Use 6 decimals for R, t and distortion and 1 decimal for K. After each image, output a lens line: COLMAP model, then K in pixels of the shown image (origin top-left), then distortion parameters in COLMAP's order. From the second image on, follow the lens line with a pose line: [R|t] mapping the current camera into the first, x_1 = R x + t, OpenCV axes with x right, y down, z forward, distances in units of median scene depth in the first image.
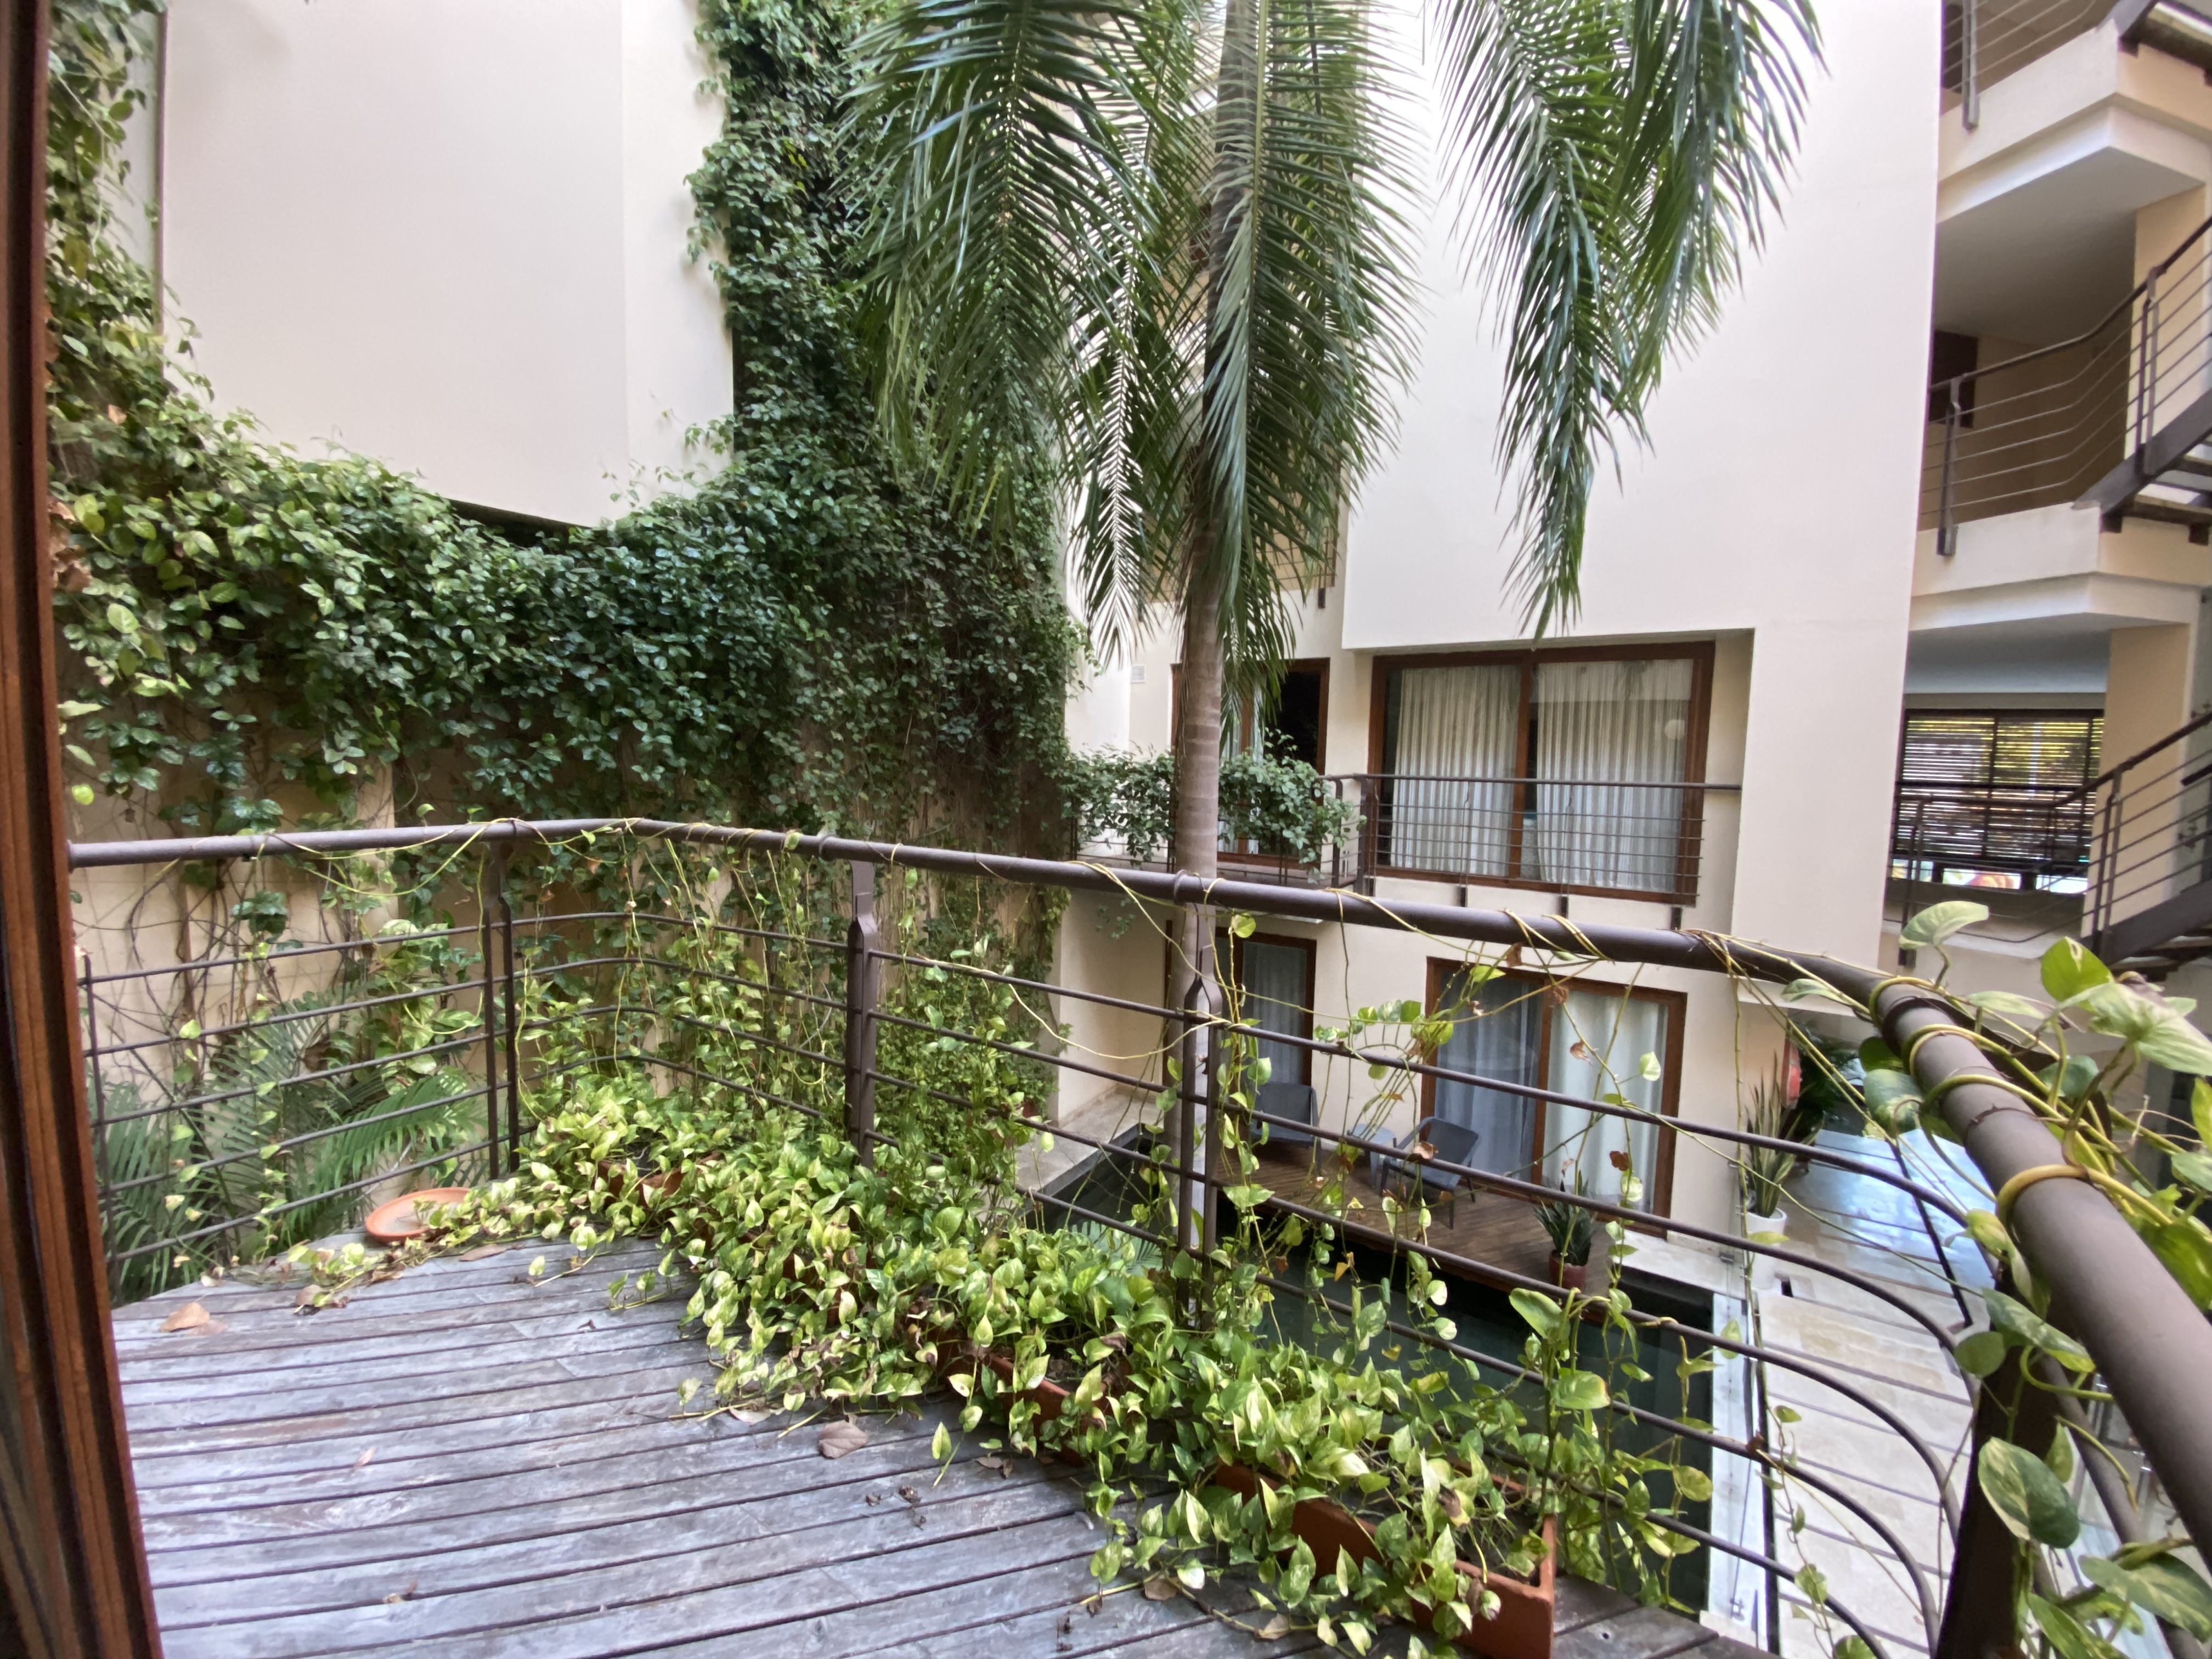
lens RADIAL K [[882.5, 0, 1097.1], [0, 882.5, 816.2], [0, 0, 1]] dist [-0.002247, -0.012826]
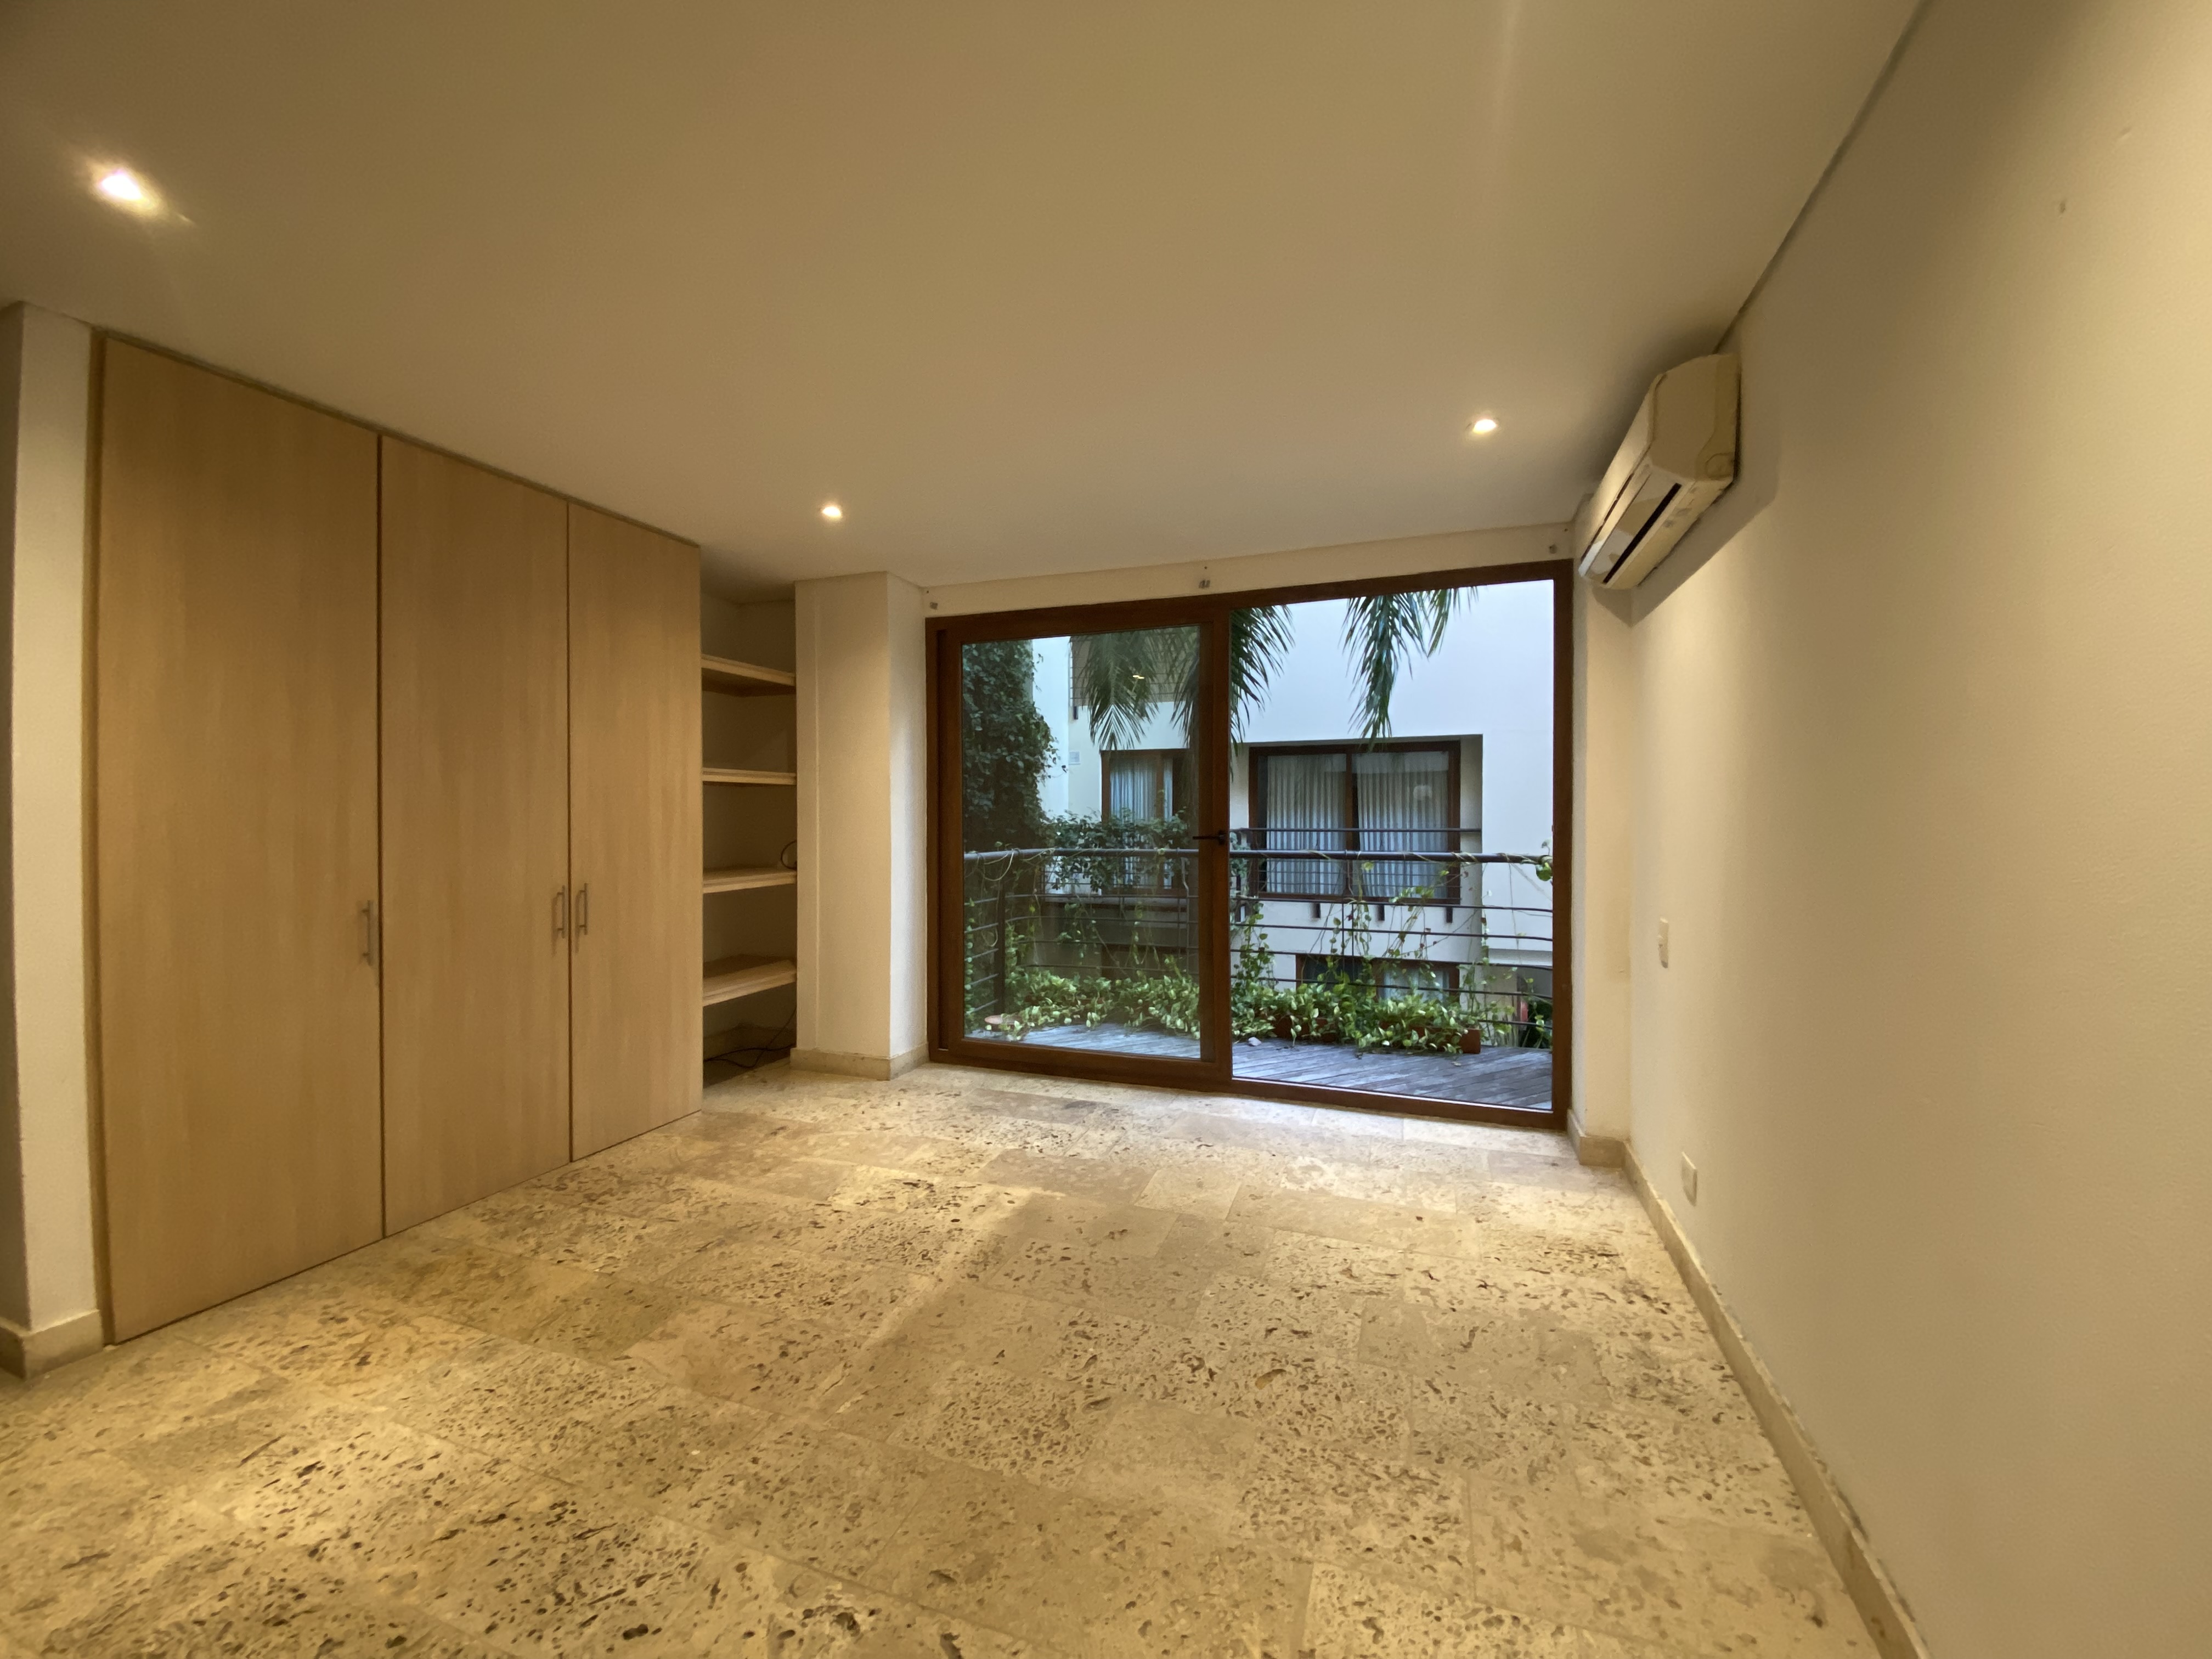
lens RADIAL K [[903.0, 0, 1106.0], [0, 903.0, 829.5], [0, 0, 1]] dist [0.014667, -0.019384]
pose [[0.972746, -0.022254, 0.230801, -0.297409], [0.037853, 0.997271, -0.063379, 0.044441], [-0.228761, 0.070388, 0.970934, -0.423441]]
